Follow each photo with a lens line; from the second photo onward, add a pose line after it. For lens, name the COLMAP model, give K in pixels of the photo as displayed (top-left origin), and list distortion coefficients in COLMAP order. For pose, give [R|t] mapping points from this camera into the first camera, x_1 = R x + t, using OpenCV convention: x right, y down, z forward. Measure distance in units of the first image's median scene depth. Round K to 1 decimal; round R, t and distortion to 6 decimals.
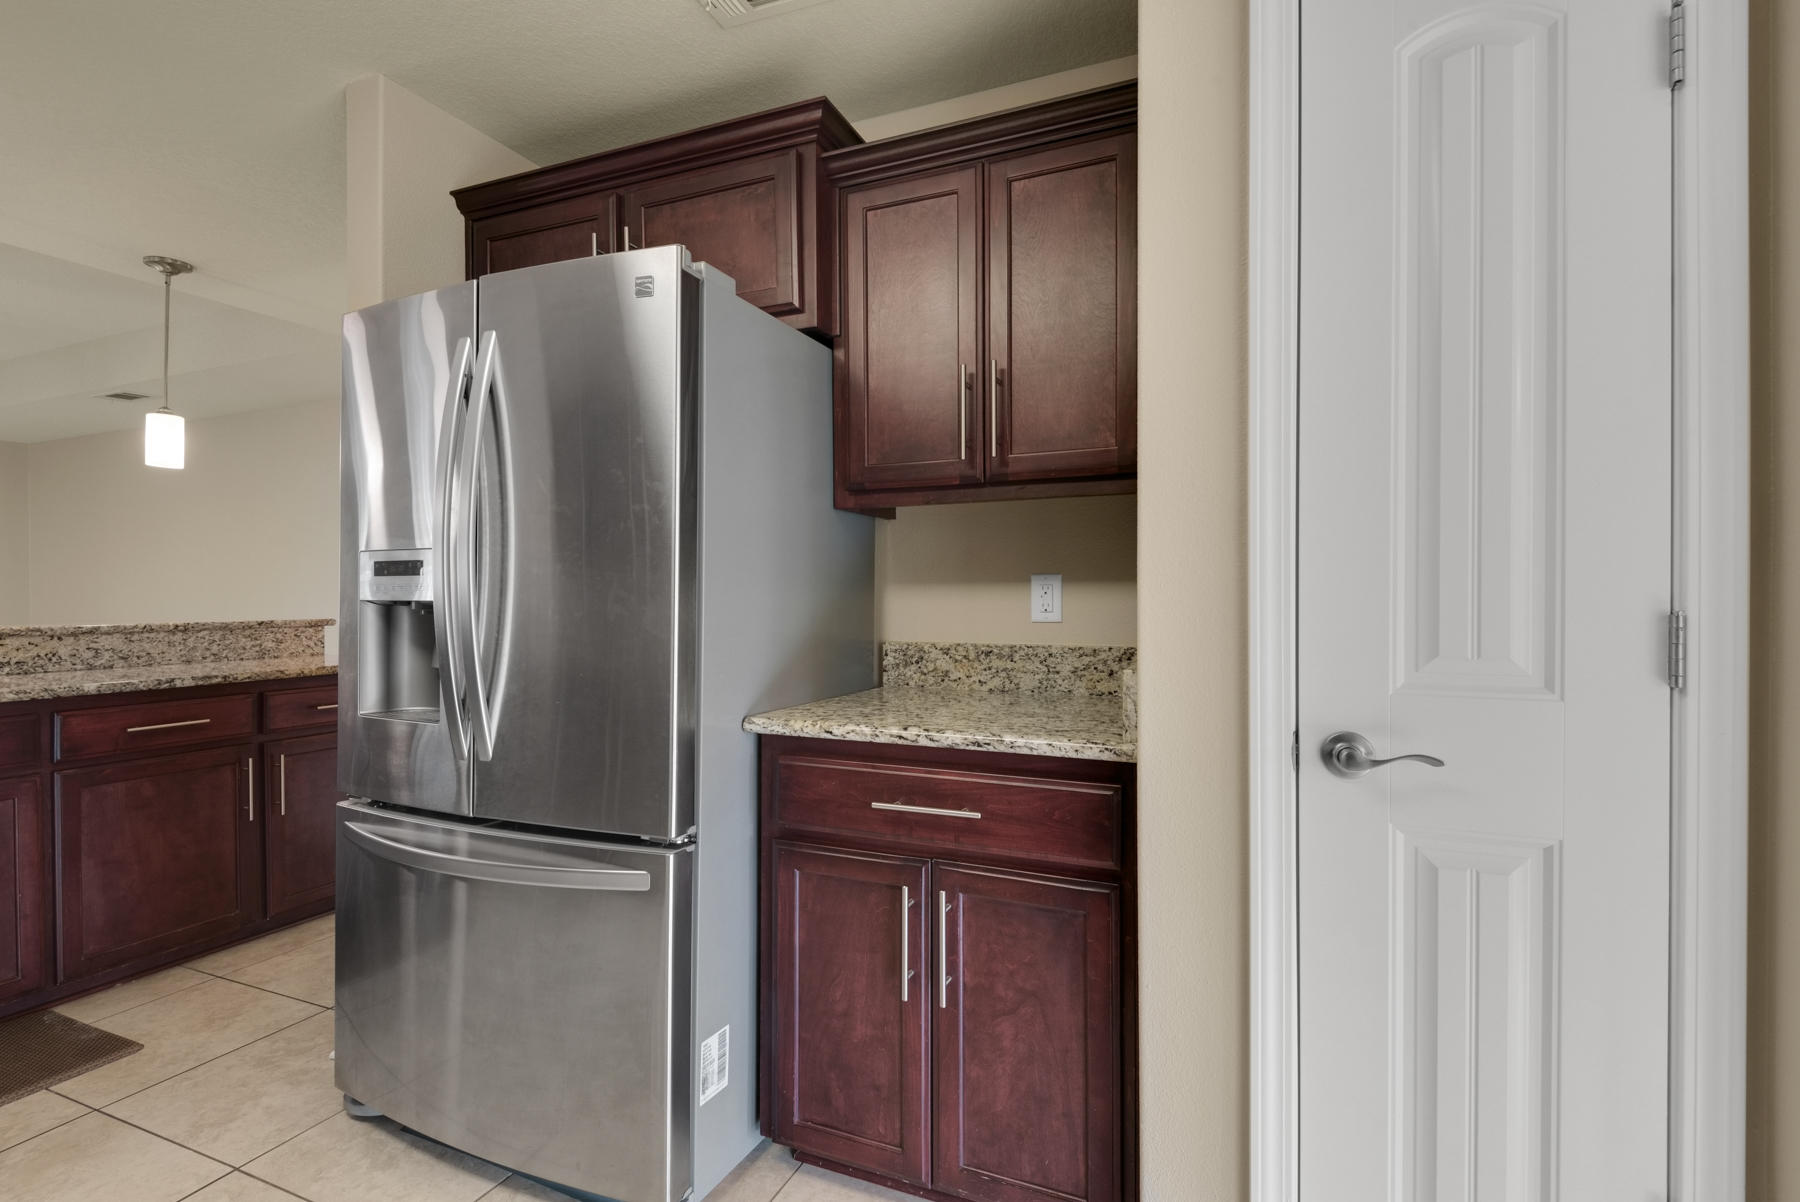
lens RADIAL K [[842.1, 0, 894.8], [0, 842.1, 600.6], [0, 0, 1]] dist [0.004327, -0.001234]
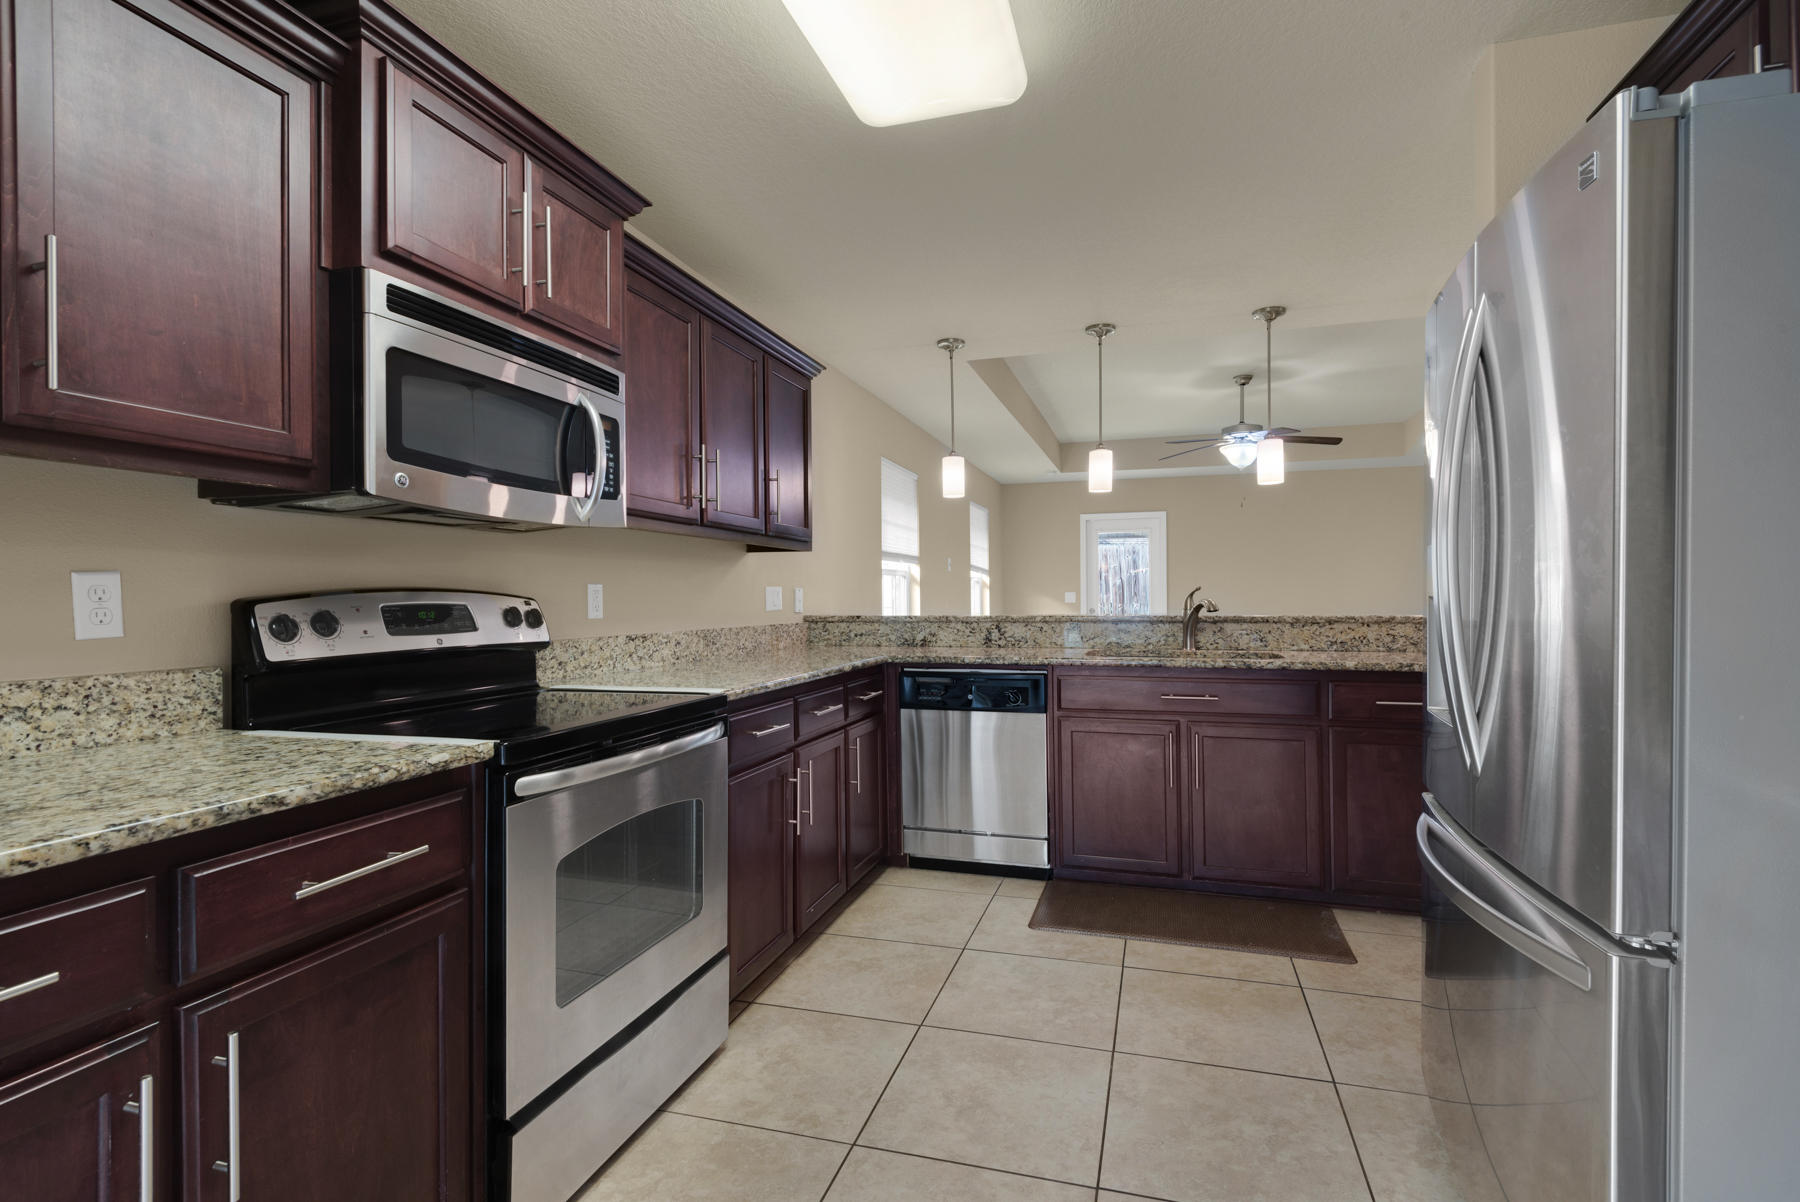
lens RADIAL K [[842.1, 0, 897.0], [0, 842.1, 598.6], [0, 0, 1]] dist [0.004327, -0.001234]
pose [[0.116812, 0.005155, -0.993141, 0.215849], [0.000902, 0.999986, 0.005297, -0.002608], [0.993154, -0.001515, 0.116806, 0.184277]]
